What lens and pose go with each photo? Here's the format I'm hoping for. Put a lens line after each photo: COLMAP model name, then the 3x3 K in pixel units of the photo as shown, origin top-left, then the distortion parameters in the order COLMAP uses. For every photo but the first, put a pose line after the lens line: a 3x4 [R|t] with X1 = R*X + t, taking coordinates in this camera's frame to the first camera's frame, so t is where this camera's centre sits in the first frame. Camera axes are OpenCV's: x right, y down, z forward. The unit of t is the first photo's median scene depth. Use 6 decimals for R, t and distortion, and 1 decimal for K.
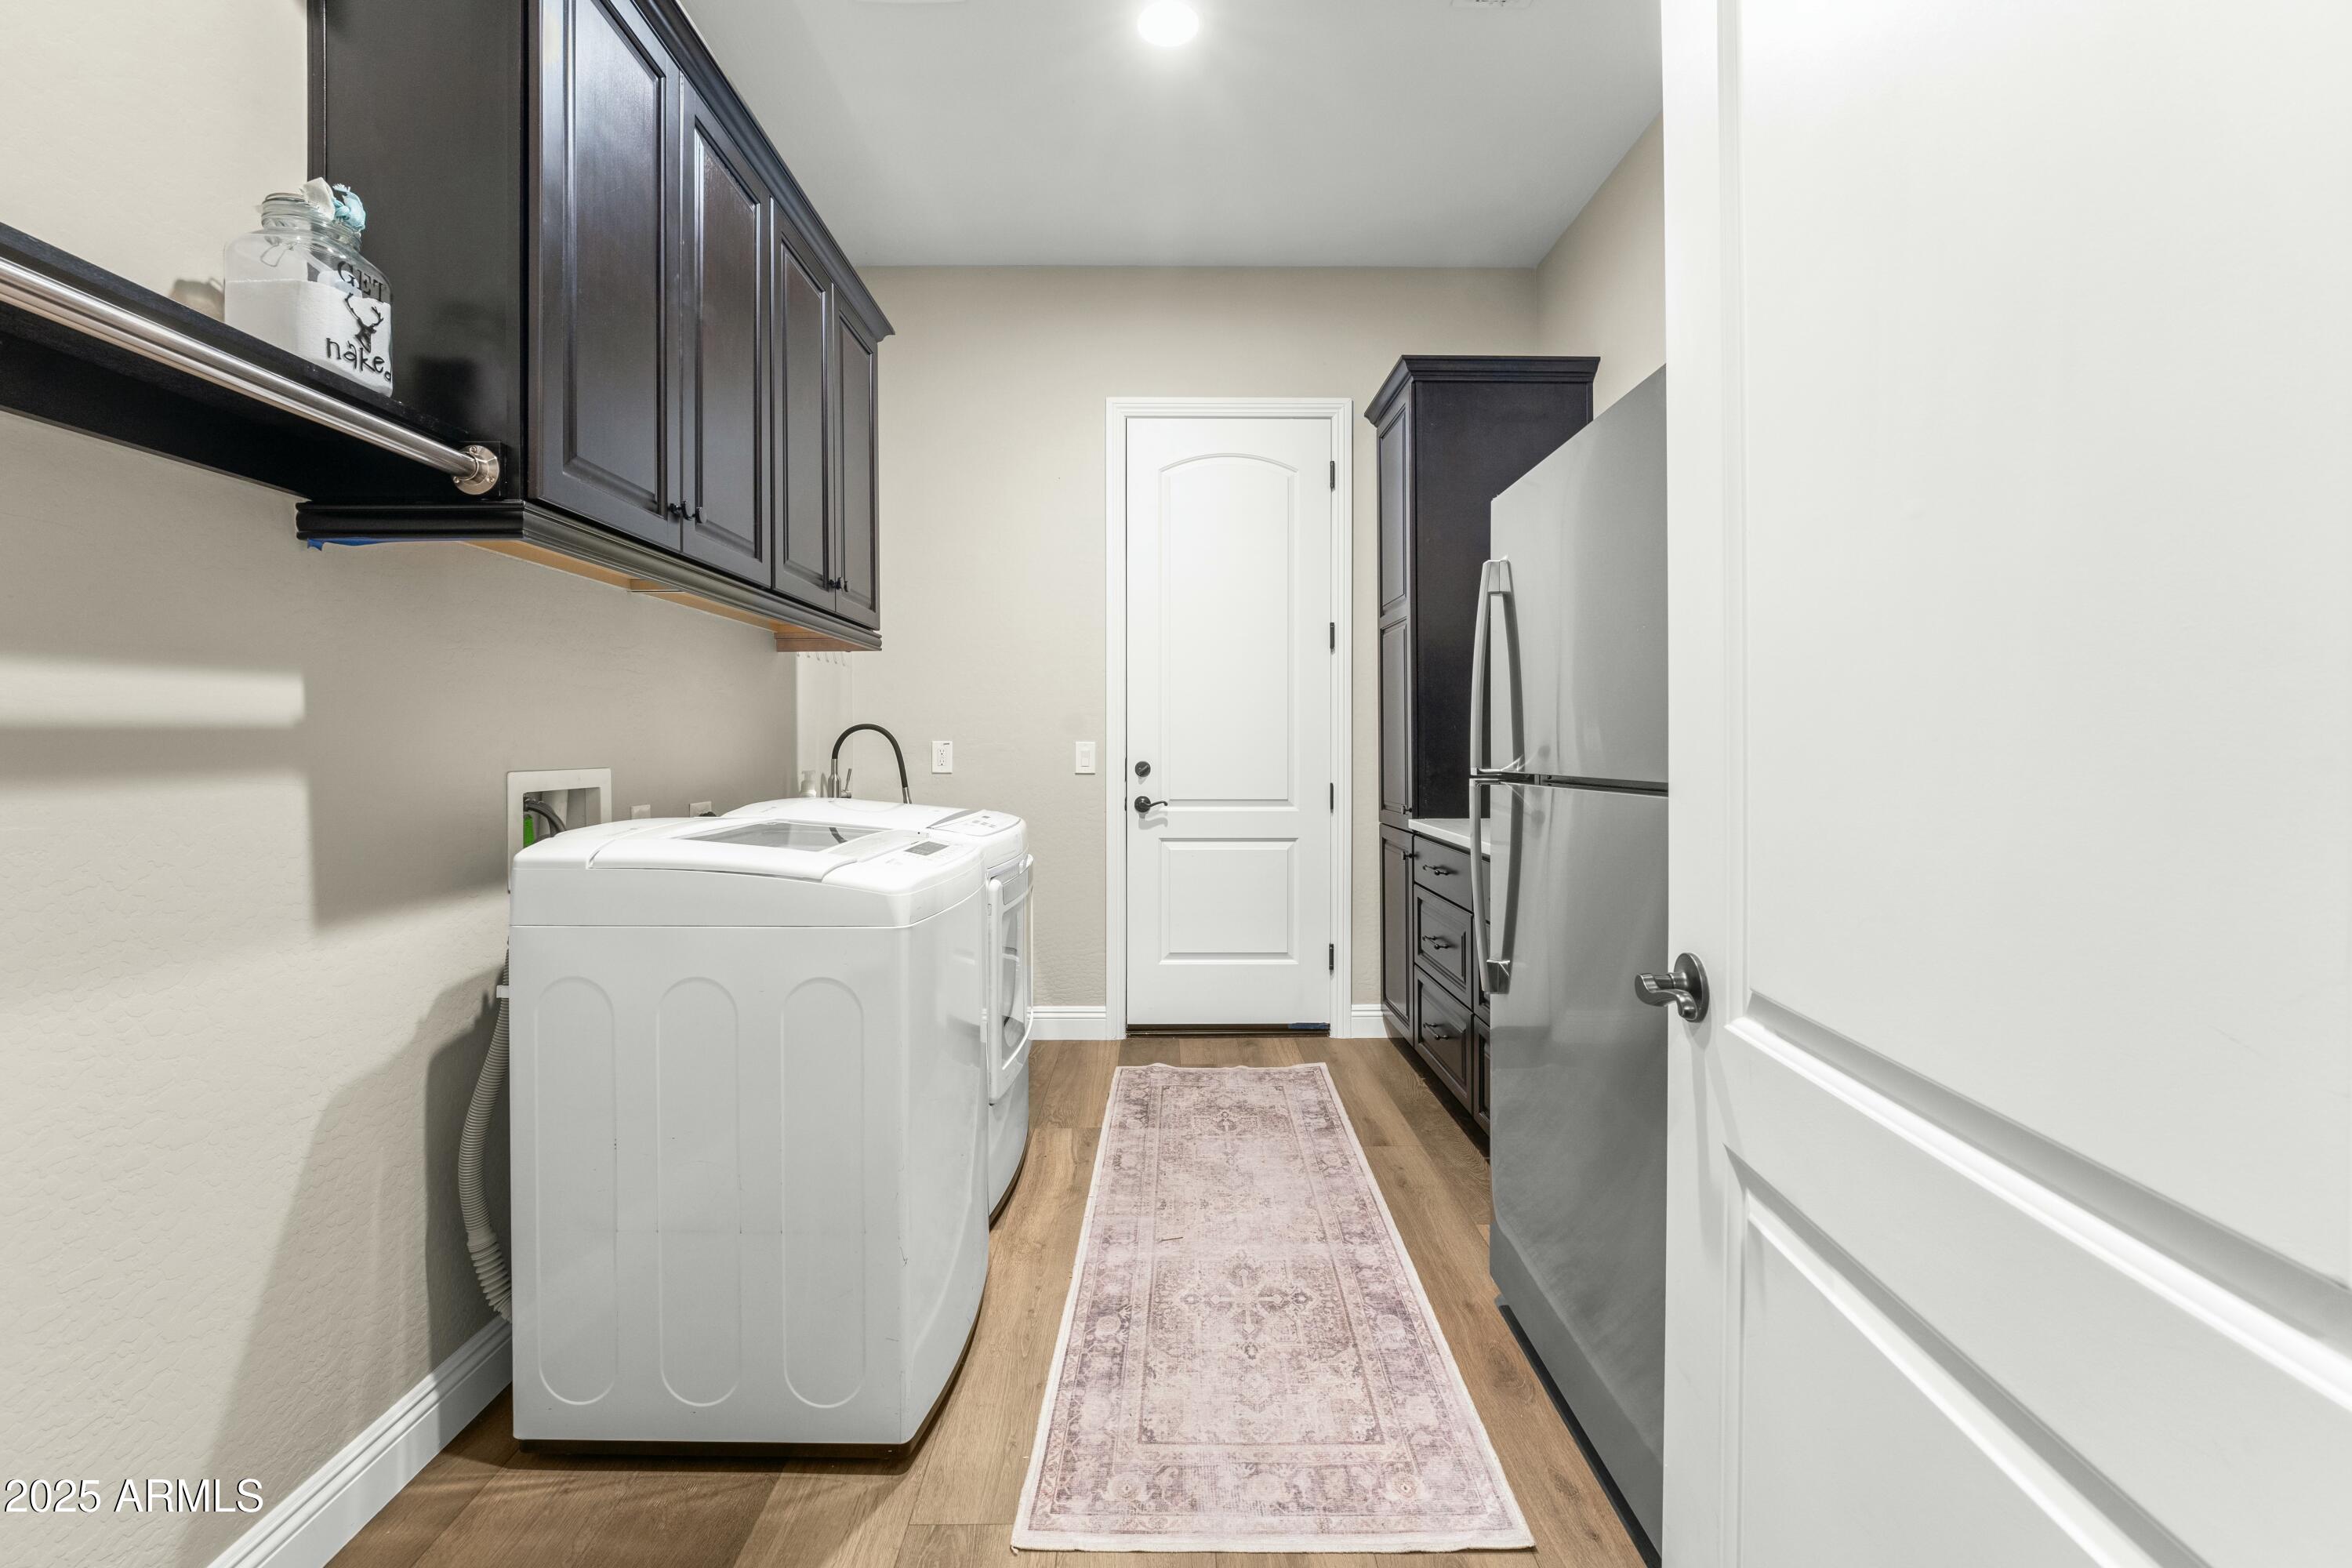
lens RADIAL K [[944.1, 0, 1167.5], [0, 944.1, 745.3], [0, 0, 1]] dist [-0.000117, 0.000096]
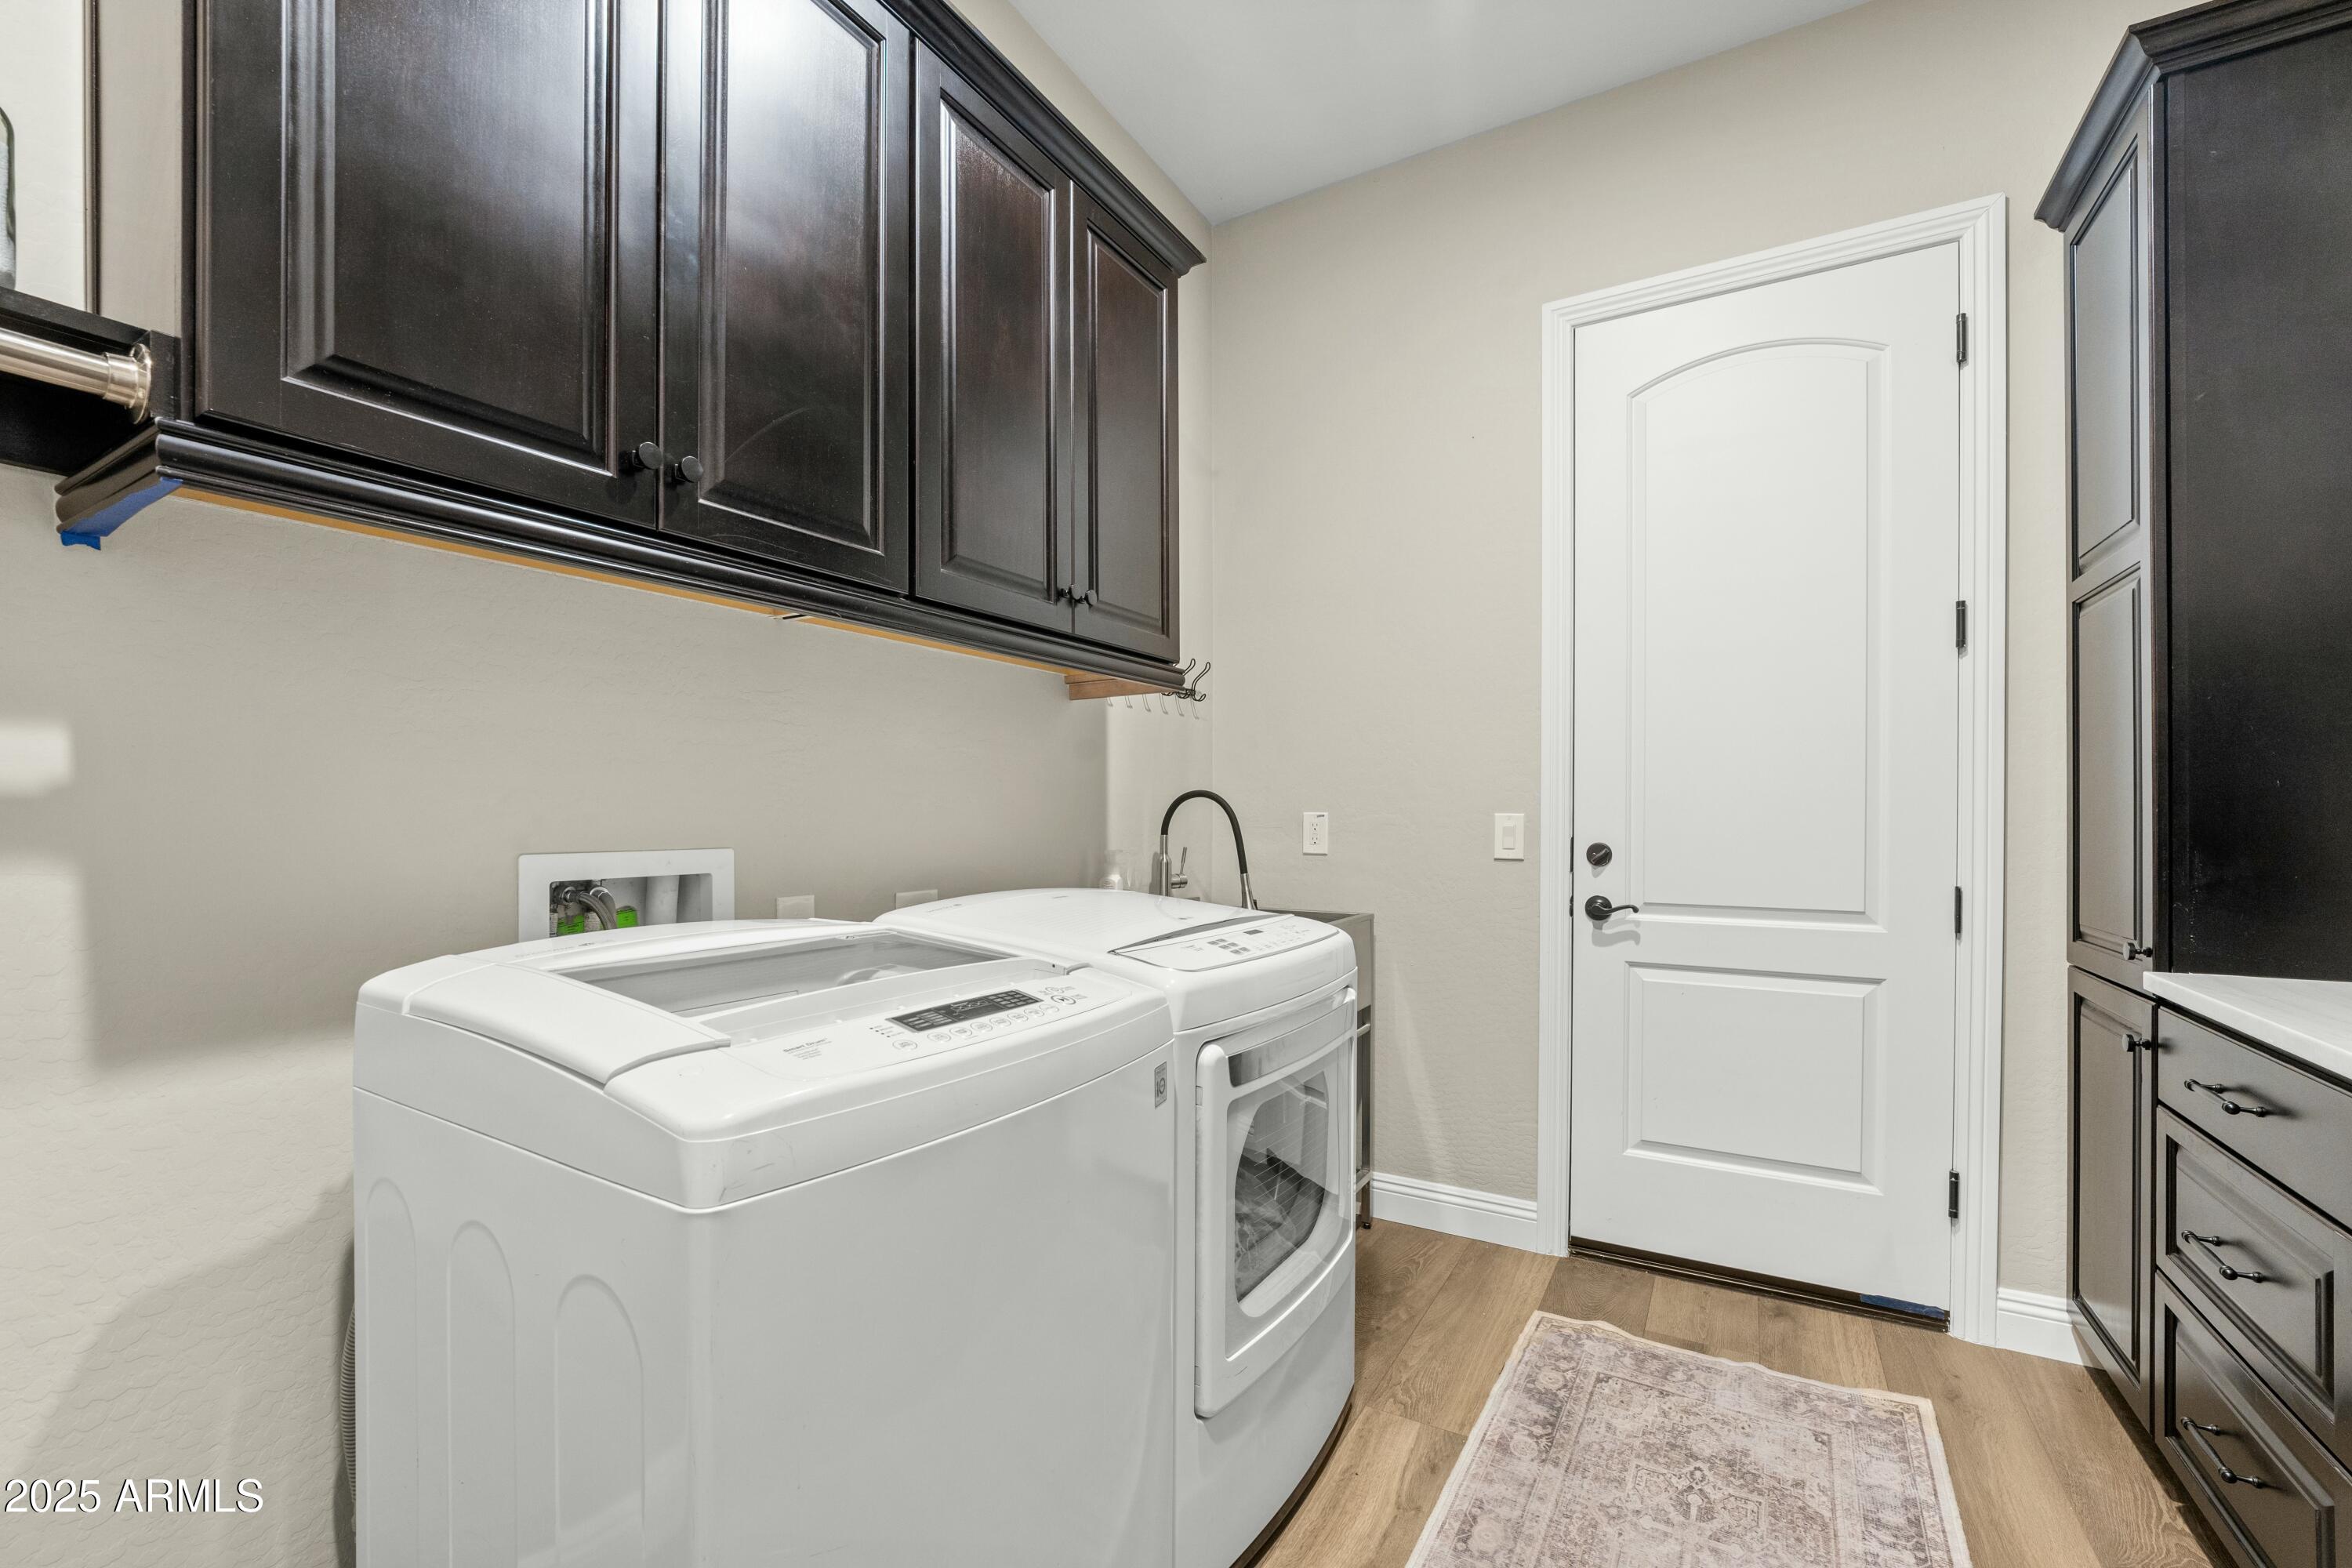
lens RADIAL K [[974.1, 0, 1179.5], [0, 974.1, 821.4], [0, 0, 1]] dist [-0.016900, 0.003308]
pose [[0.862824, 0.004918, -0.505481, 0.074474], [-0.002055, 0.999979, 0.006222, -0.001958], [0.505500, -0.004330, 0.862815, 0.313979]]
